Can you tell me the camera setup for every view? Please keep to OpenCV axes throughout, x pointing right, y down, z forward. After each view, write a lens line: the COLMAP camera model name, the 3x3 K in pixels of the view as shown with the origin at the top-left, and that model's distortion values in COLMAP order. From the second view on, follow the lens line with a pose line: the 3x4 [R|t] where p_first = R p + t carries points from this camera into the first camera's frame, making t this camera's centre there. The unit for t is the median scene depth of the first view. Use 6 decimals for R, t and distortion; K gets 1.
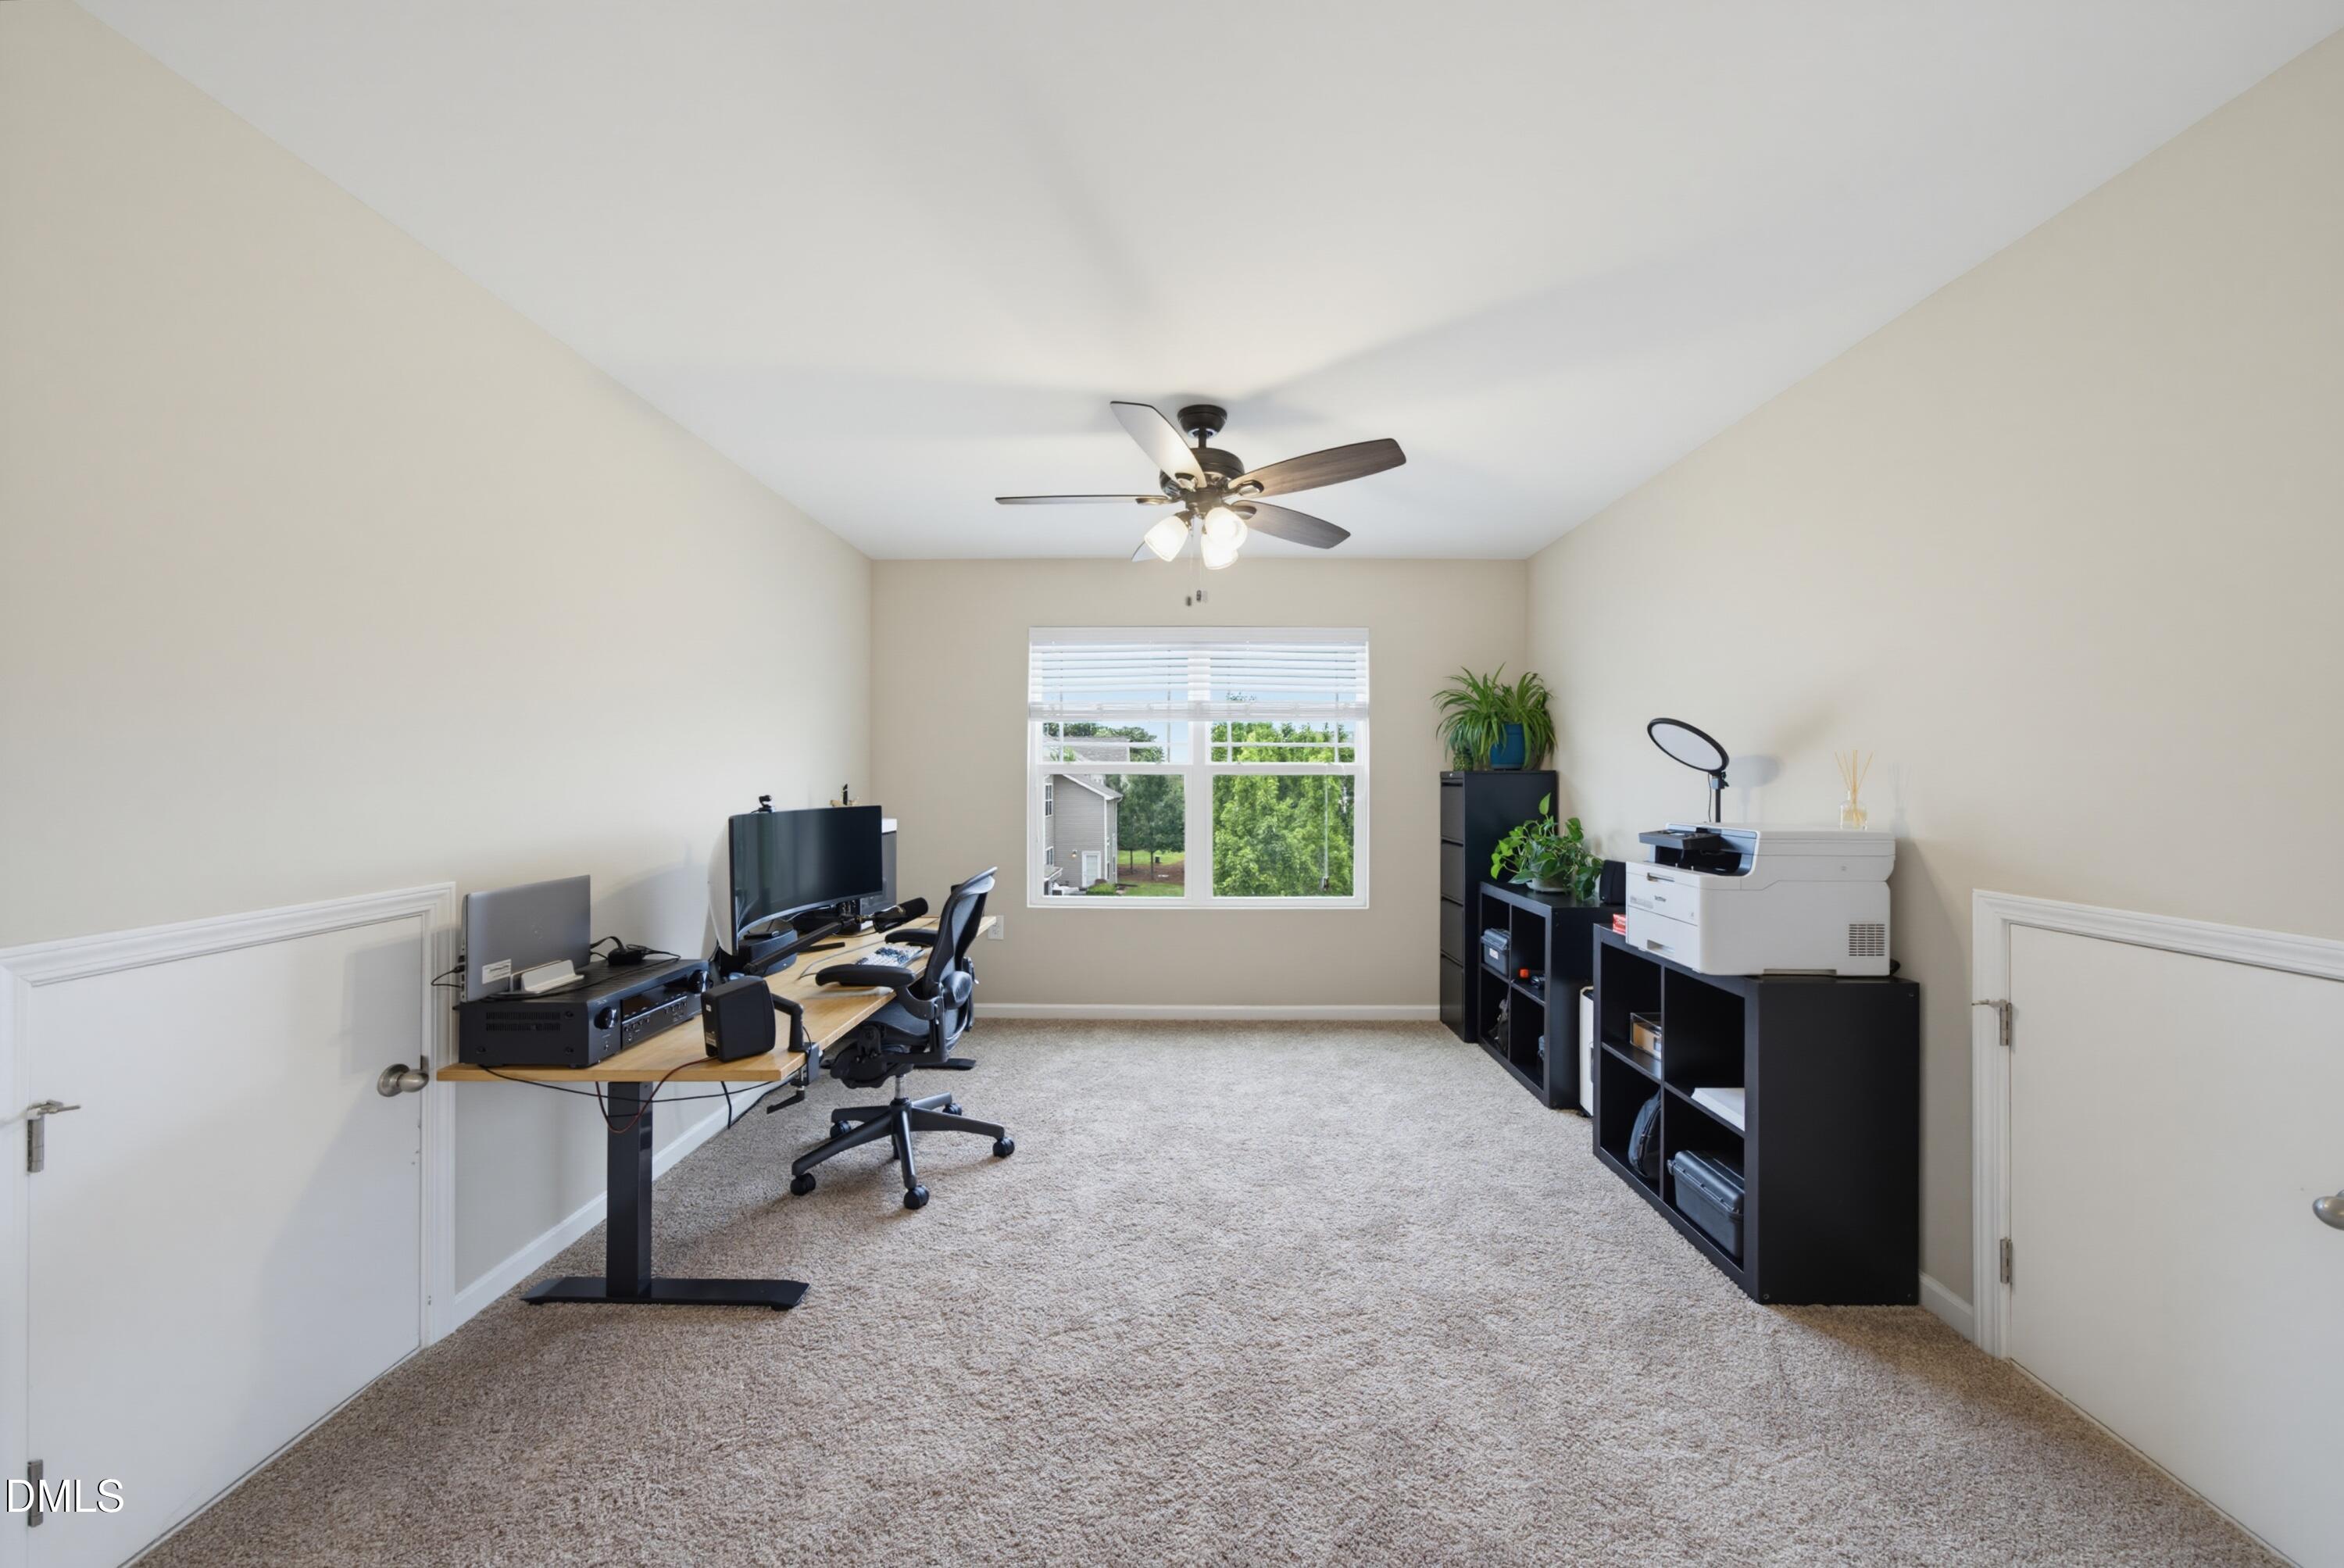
lens RADIAL K [[796.7, 0, 1172.0], [0, 796.7, 784.0], [0, 0, 1]] dist [-0.010294, 0.002216]
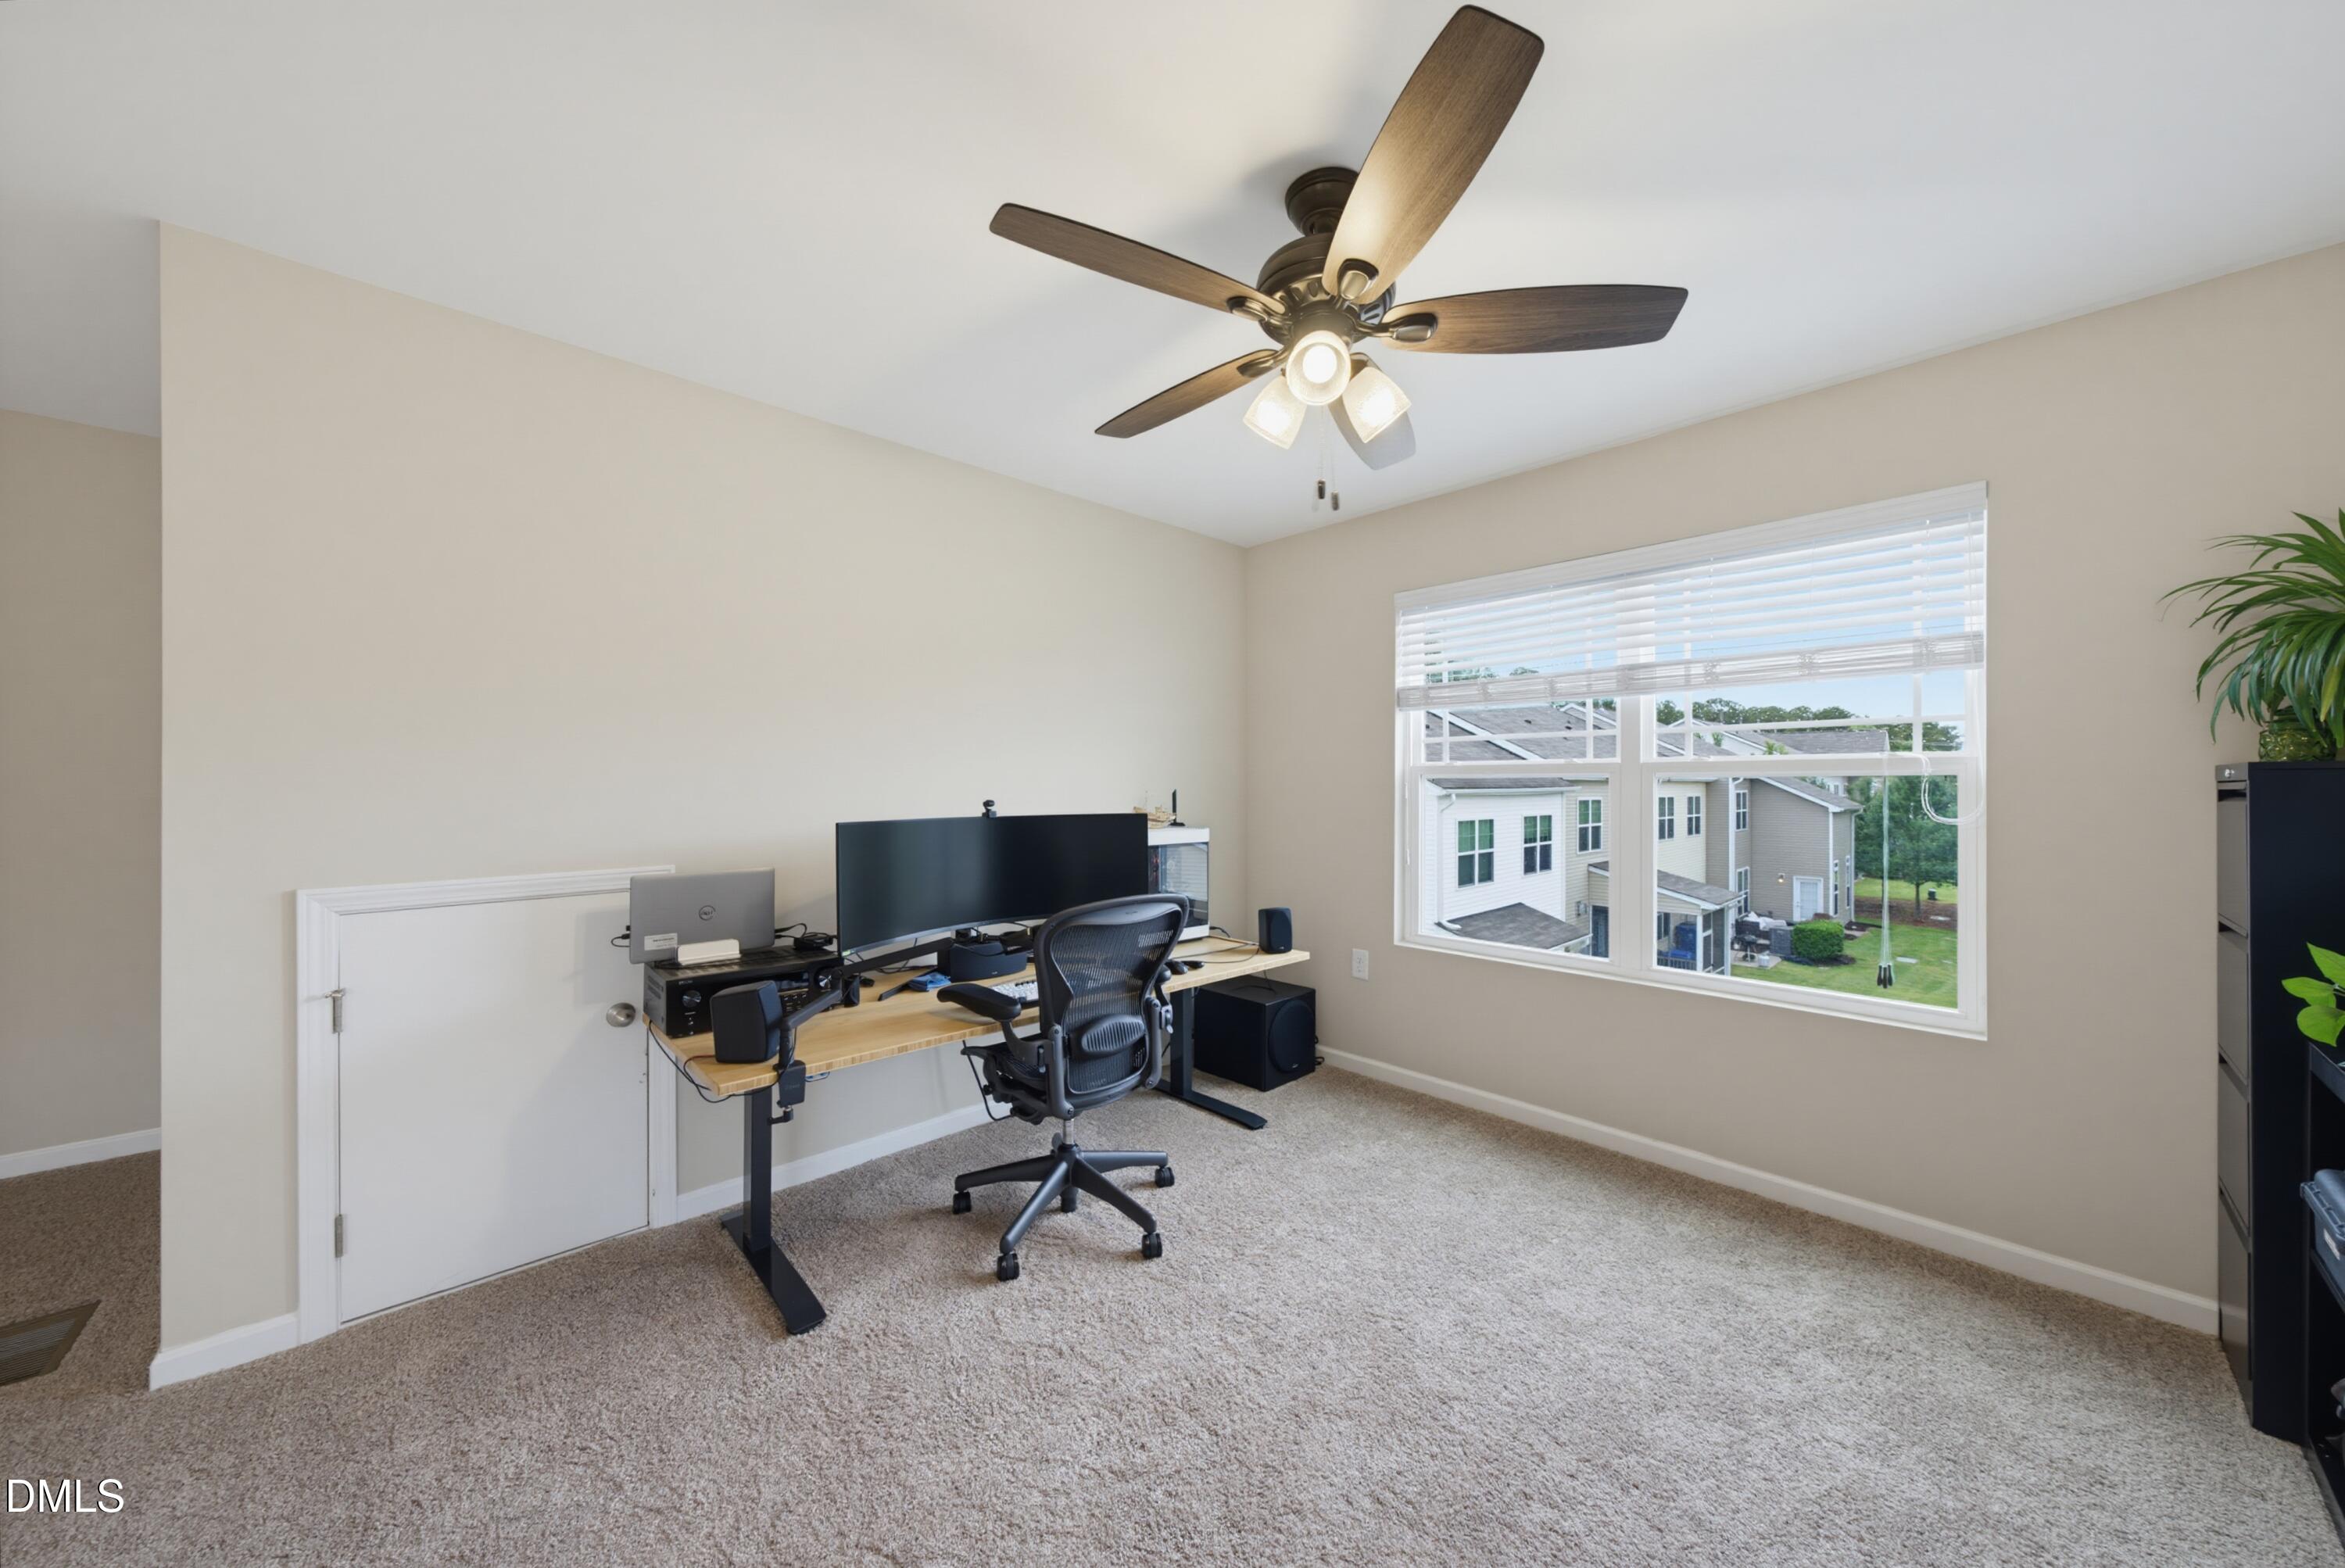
lens RADIAL K [[797.1, 0, 1172.5], [0, 797.1, 784.0], [0, 0, 1]] dist [-0.010294, 0.002216]
pose [[0.709276, -0.000217, -0.704931, 0.369388], [-0.004372, 0.999979, -0.004707, -0.002277], [0.704917, 0.006420, 0.709261, 0.451178]]
